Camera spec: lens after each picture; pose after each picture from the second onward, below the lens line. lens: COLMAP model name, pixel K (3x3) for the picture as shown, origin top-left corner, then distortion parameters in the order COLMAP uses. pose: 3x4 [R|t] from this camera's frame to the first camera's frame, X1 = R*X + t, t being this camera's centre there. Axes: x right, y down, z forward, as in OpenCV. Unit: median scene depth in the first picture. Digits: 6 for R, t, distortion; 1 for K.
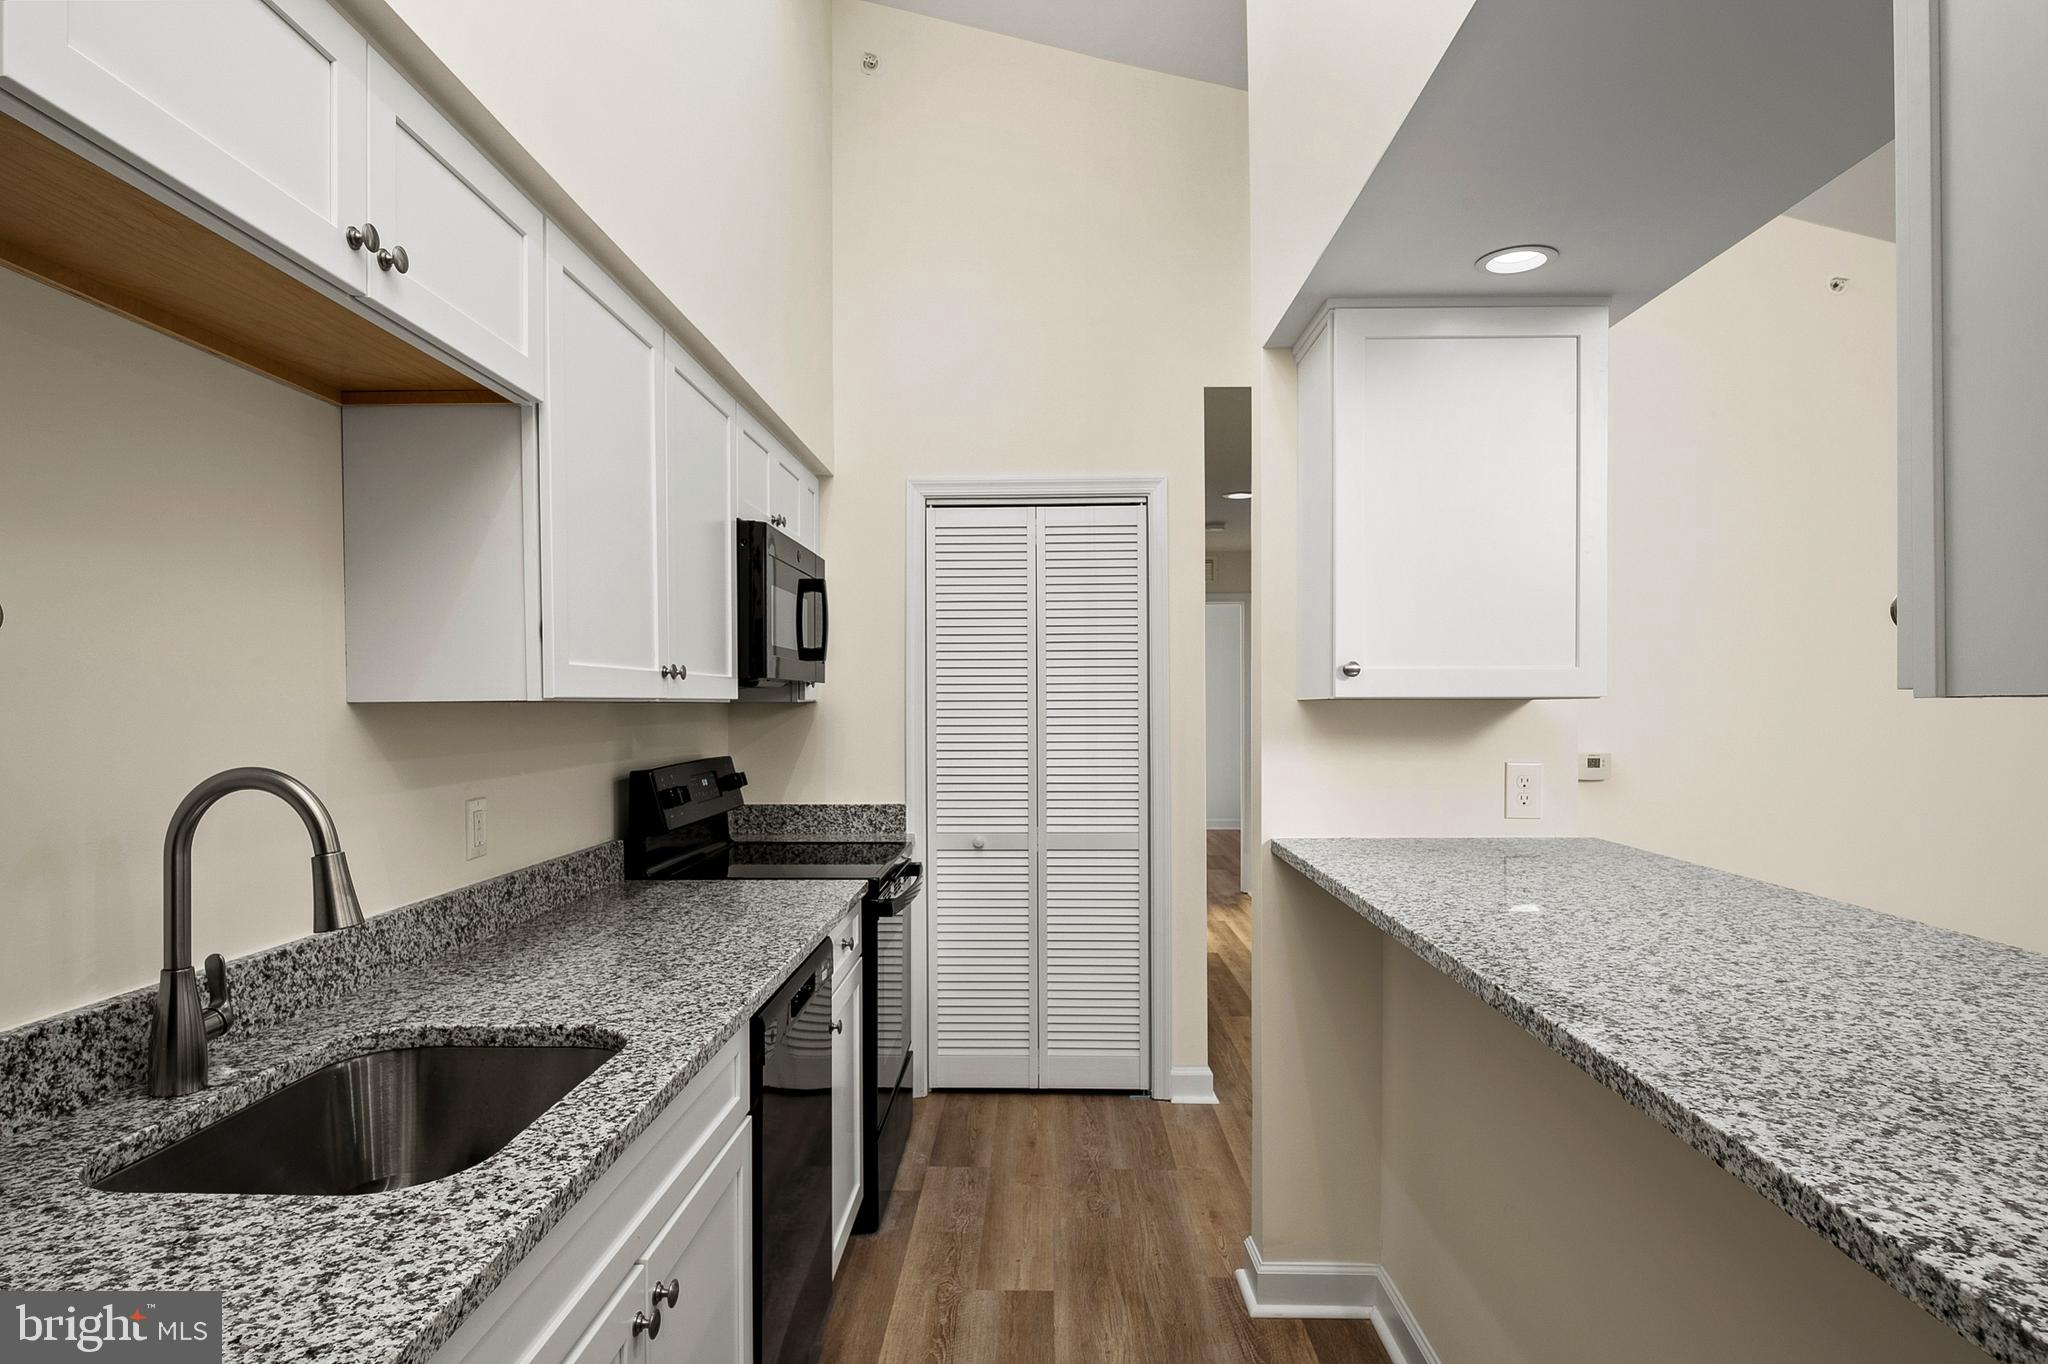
lens RADIAL K [[1114.9, 0, 1036.2], [0, 1114.9, 695.7], [0, 0, 1]] dist [-0.004746, -0.004142]
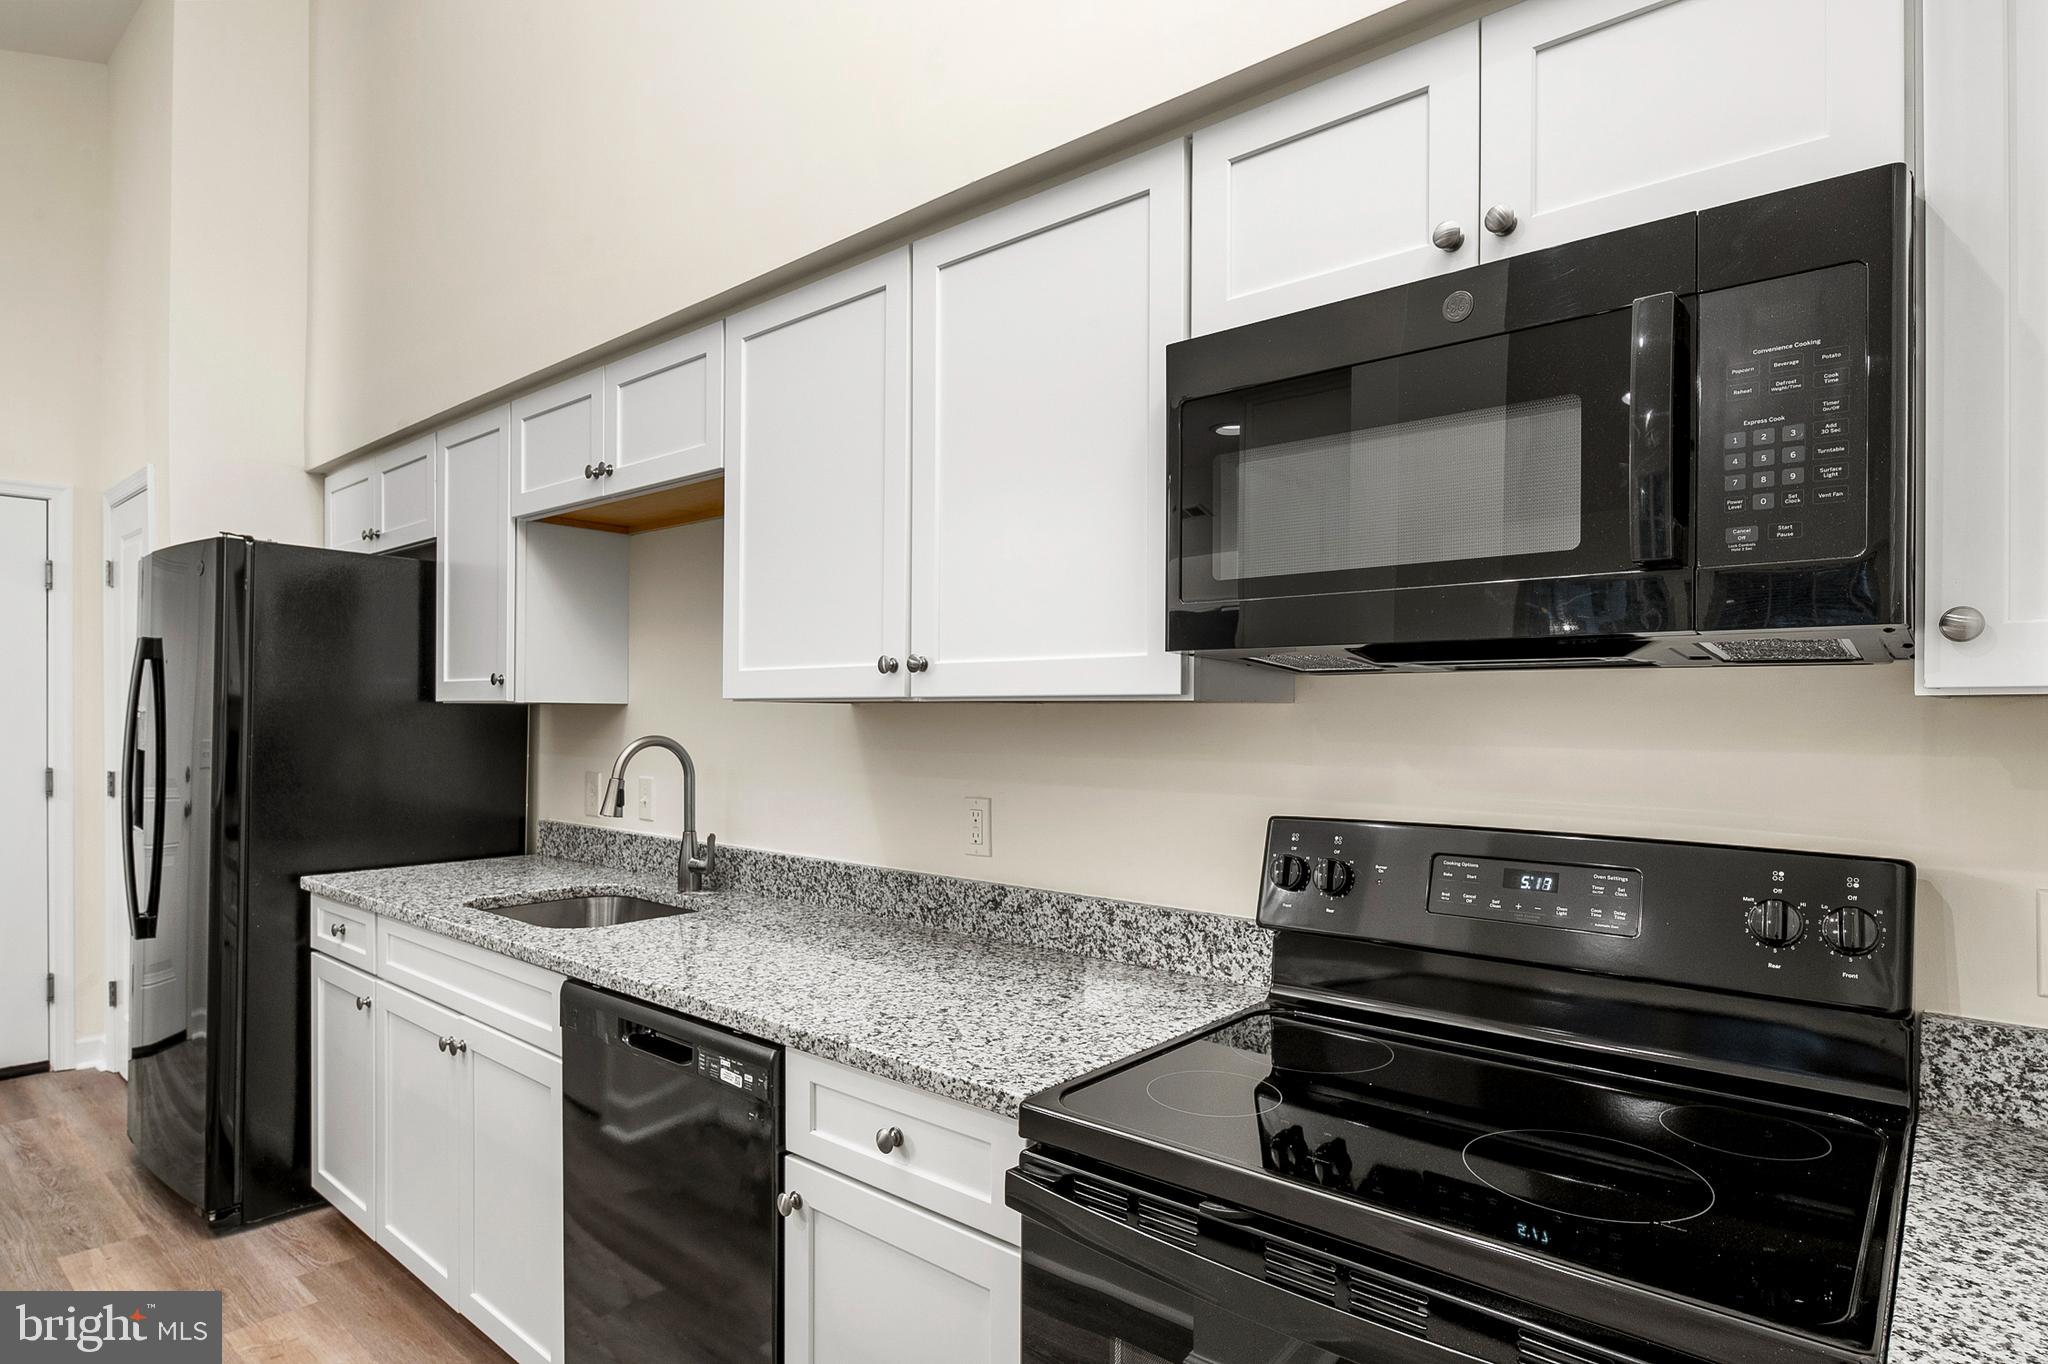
lens RADIAL K [[1114.9, 0, 1028.6], [0, 1114.9, 725.4], [0, 0, 1]] dist [-0.004746, -0.004142]
pose [[-0.653074, 0.015086, -0.757144, 0.262896], [0.008862, 0.999885, 0.012278, 0.015144], [0.757242, 0.001309, -0.653133, 1.868898]]
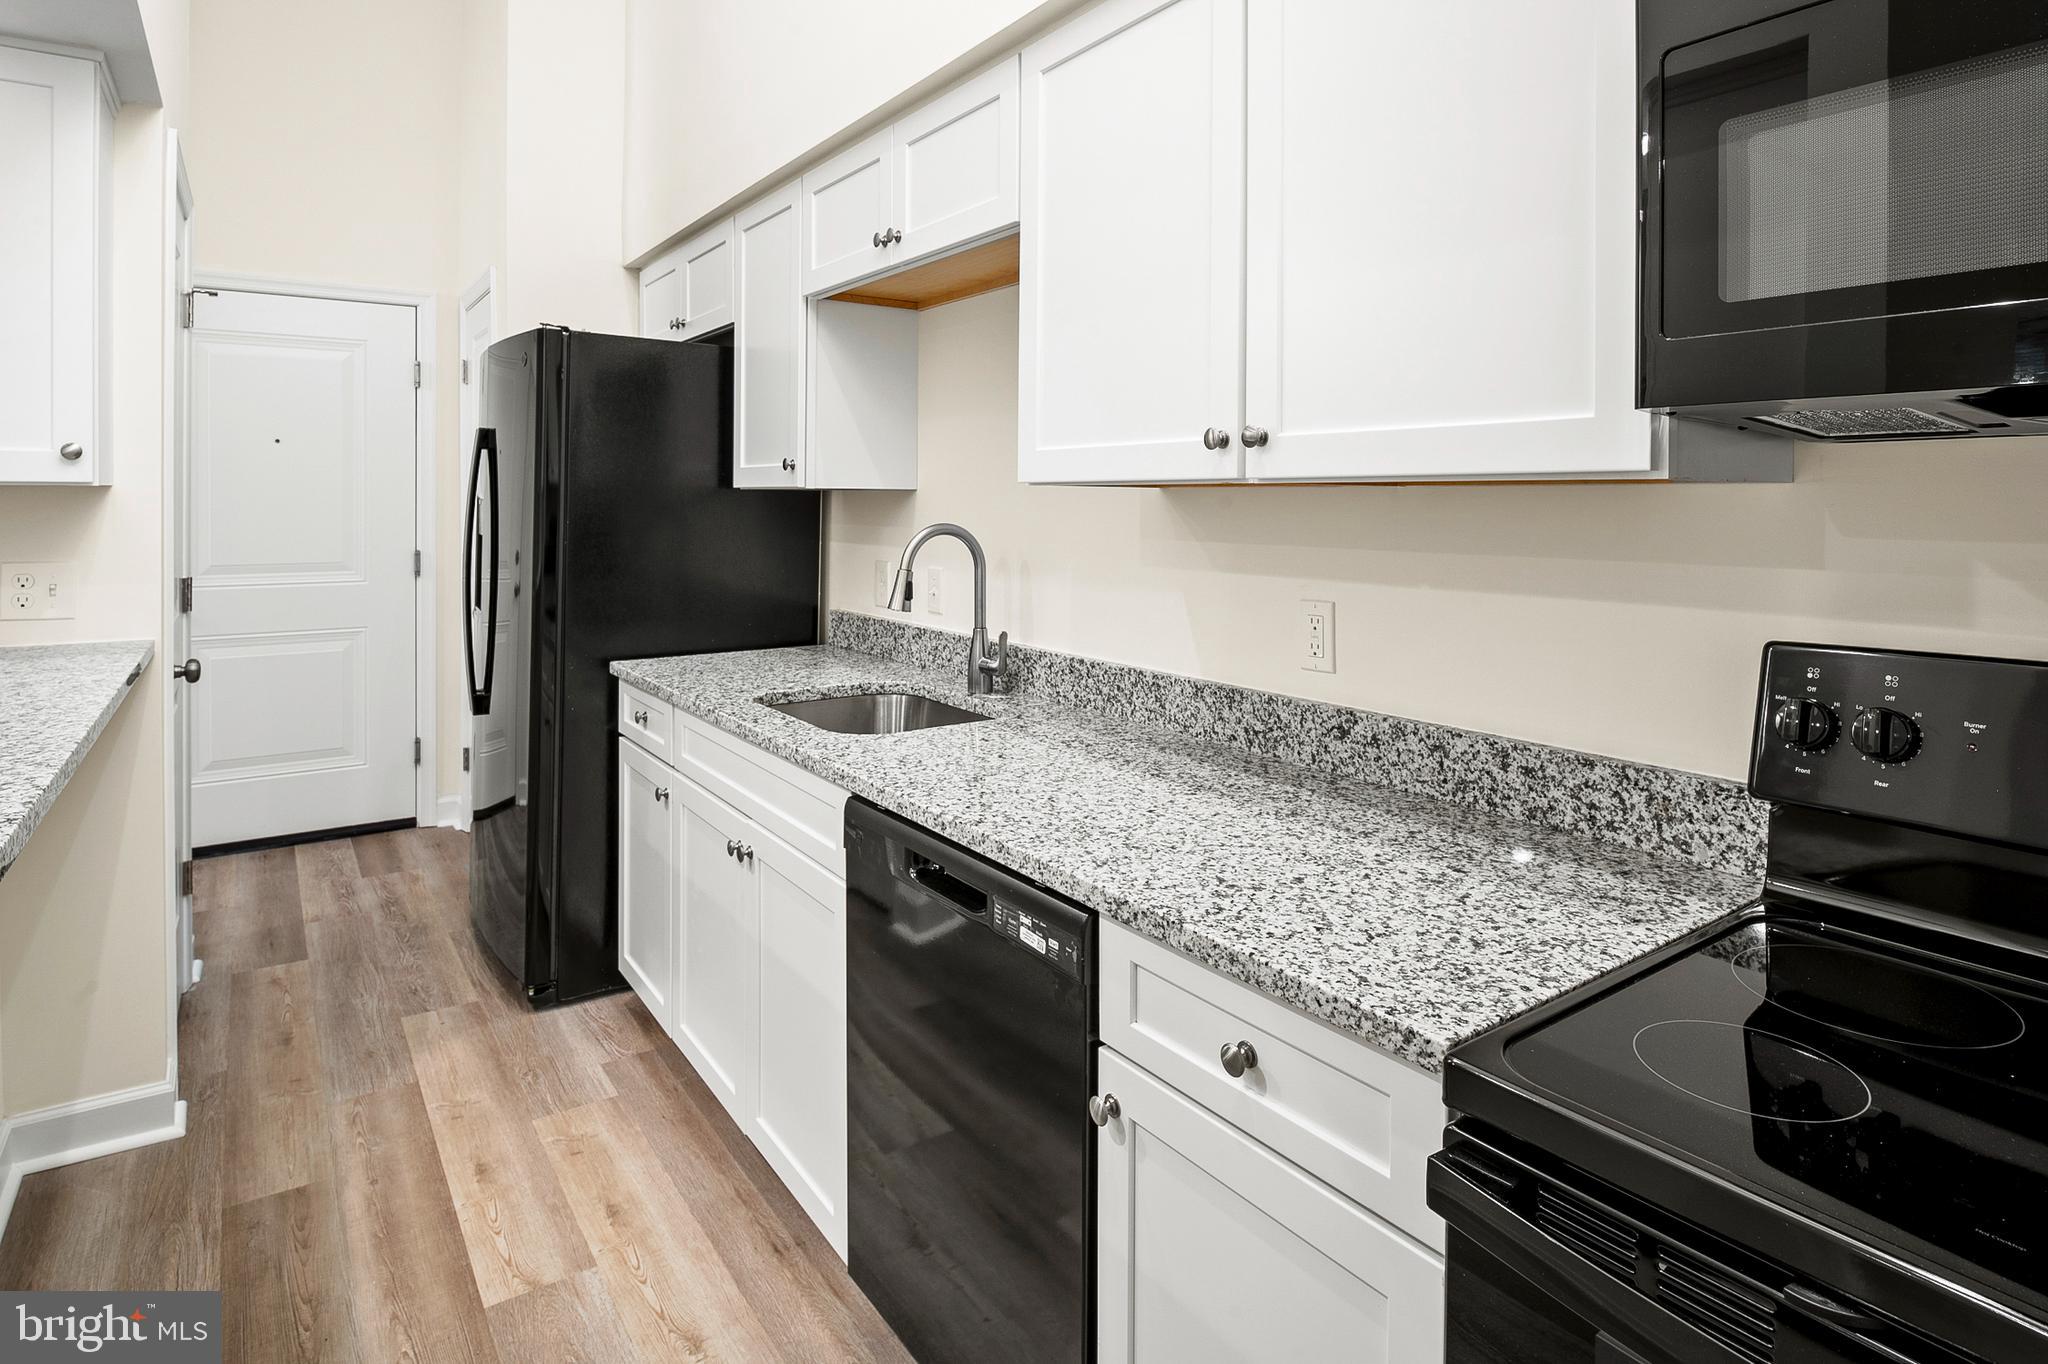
lens RADIAL K [[1114.9, 0, 1020.0], [0, 1114.9, 490.0], [0, 0, 1]] dist [-0.004746, -0.004142]
pose [[-0.822457, 0.004035, -0.568812, 0.176473], [0.011287, 0.999894, -0.009228, 0.015306], [0.568715, -0.014010, -0.822415, 1.719398]]
